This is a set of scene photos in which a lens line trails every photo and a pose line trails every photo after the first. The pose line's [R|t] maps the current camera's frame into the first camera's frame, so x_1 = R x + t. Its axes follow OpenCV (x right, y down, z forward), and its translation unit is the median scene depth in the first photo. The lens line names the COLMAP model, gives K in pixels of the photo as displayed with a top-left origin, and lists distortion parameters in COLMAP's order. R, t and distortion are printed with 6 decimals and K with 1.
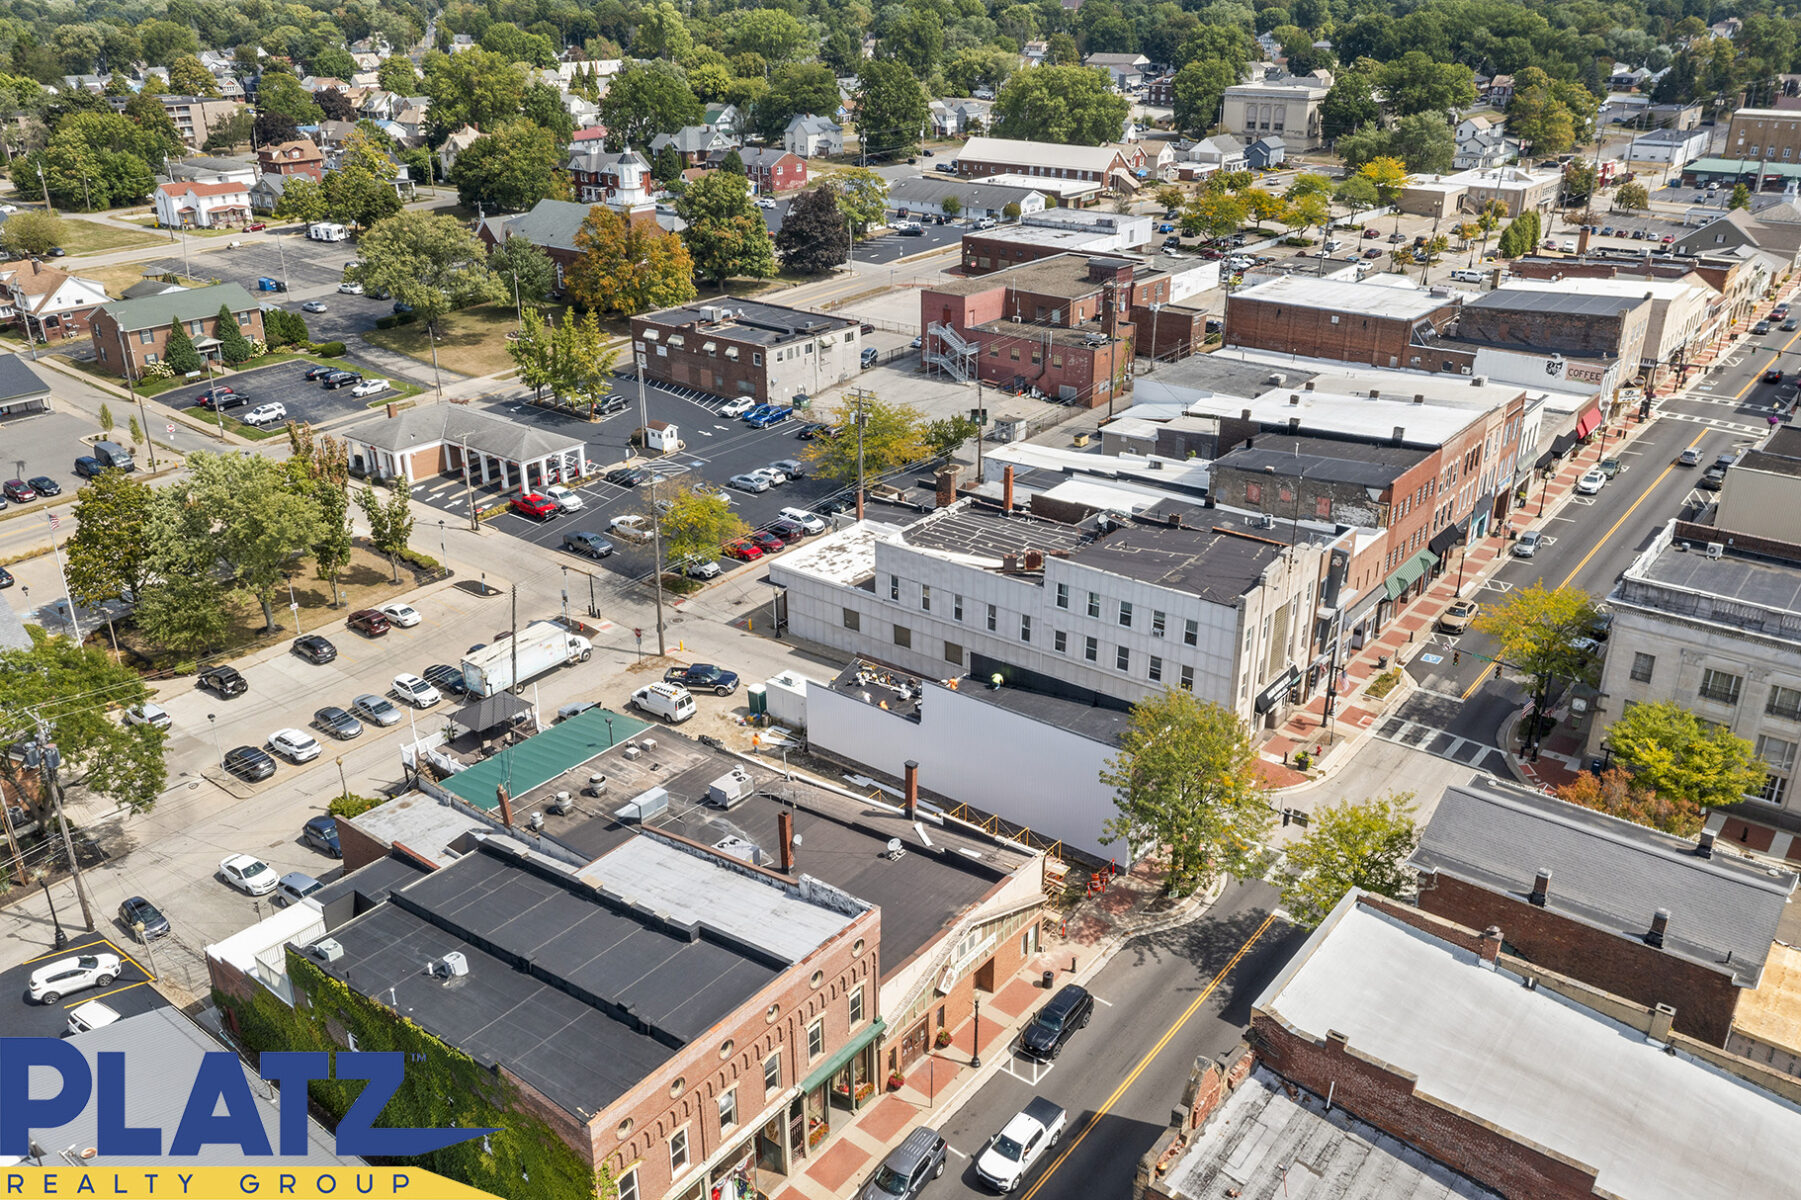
lens RADIAL K [[1397.9, 0, 907.2], [0, 1397.9, 592.6], [0, 0, 1]] dist [-0.006922, 0.003495]
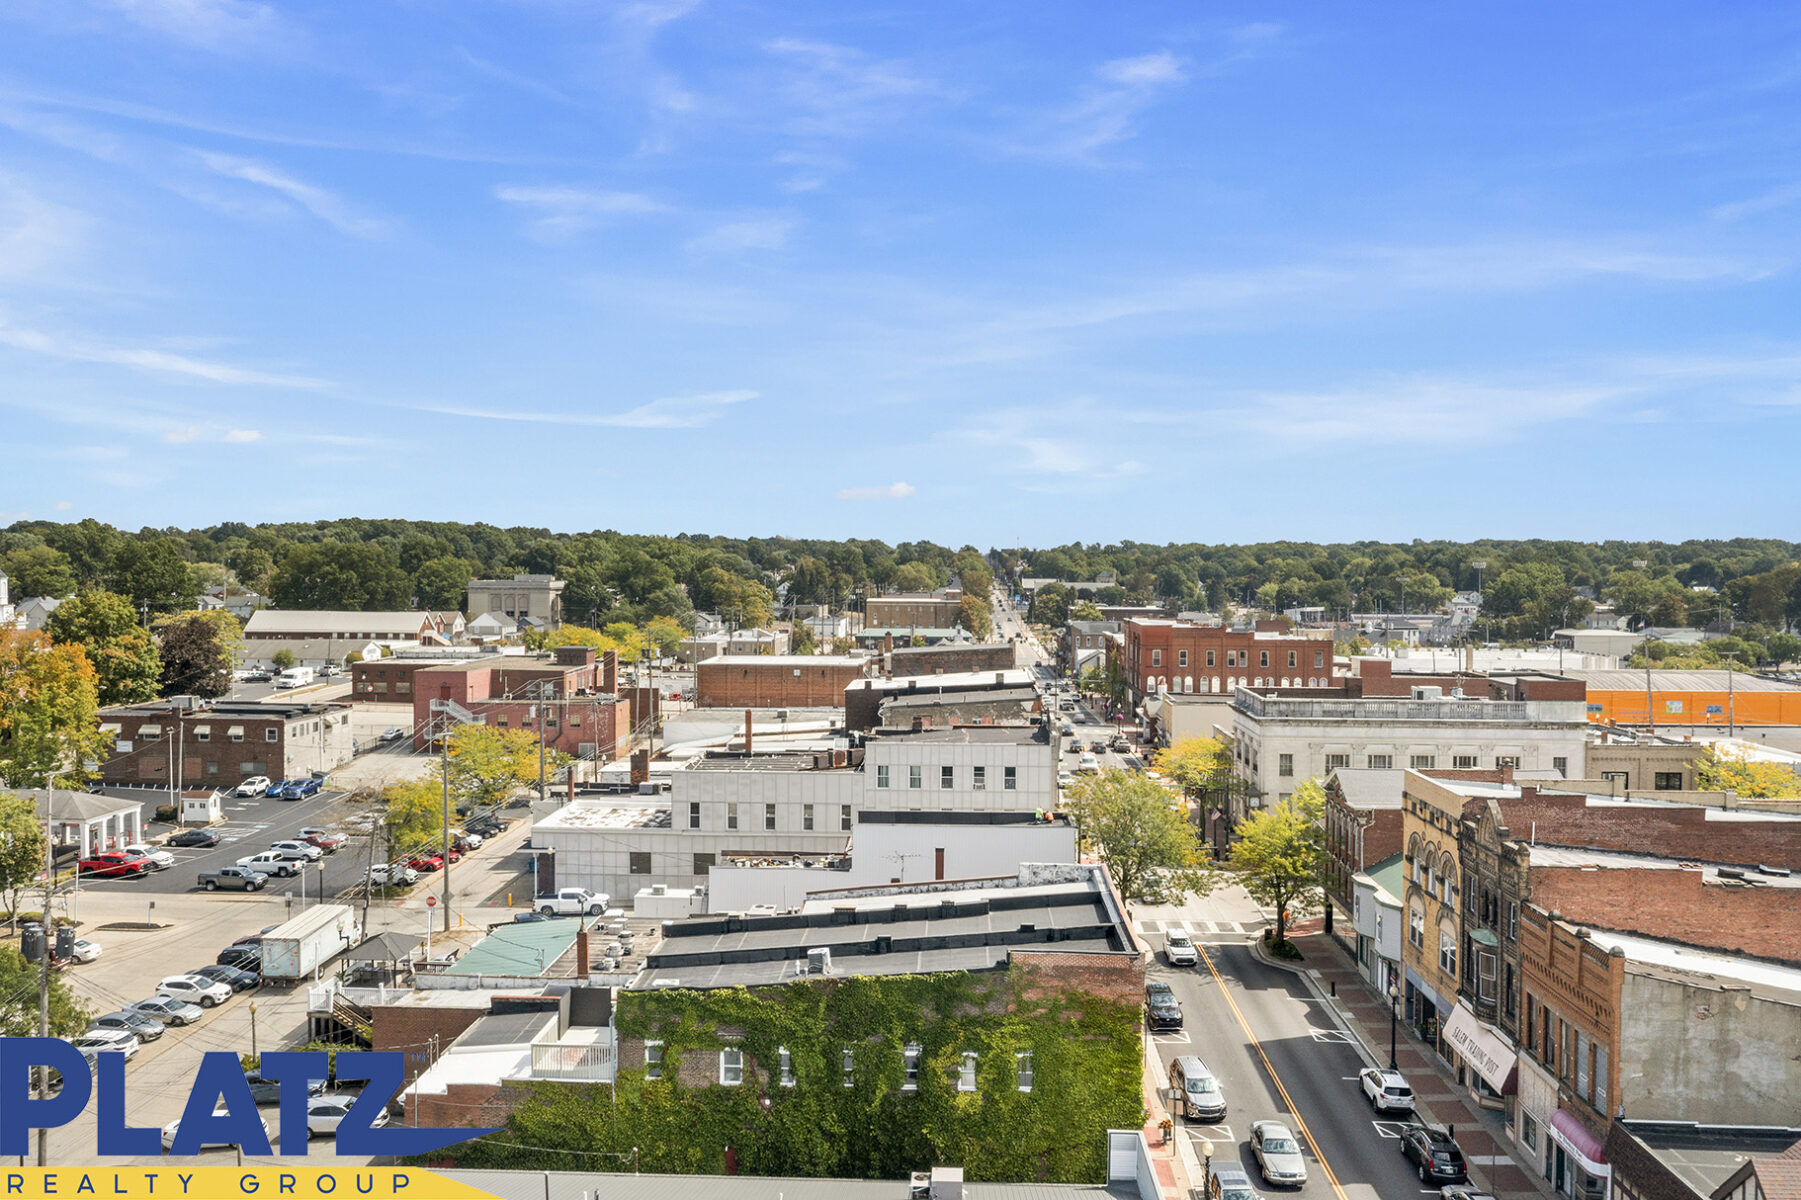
lens RADIAL K [[1397.9, 0, 907.2], [0, 1397.9, 592.6], [0, 0, 1]] dist [-0.006922, 0.003495]
pose [[0.819872, -0.010477, 0.572451, -0.279782], [0.223843, 0.926119, -0.303640, 0.114894], [-0.526976, 0.377085, 0.761645, 0.044738]]
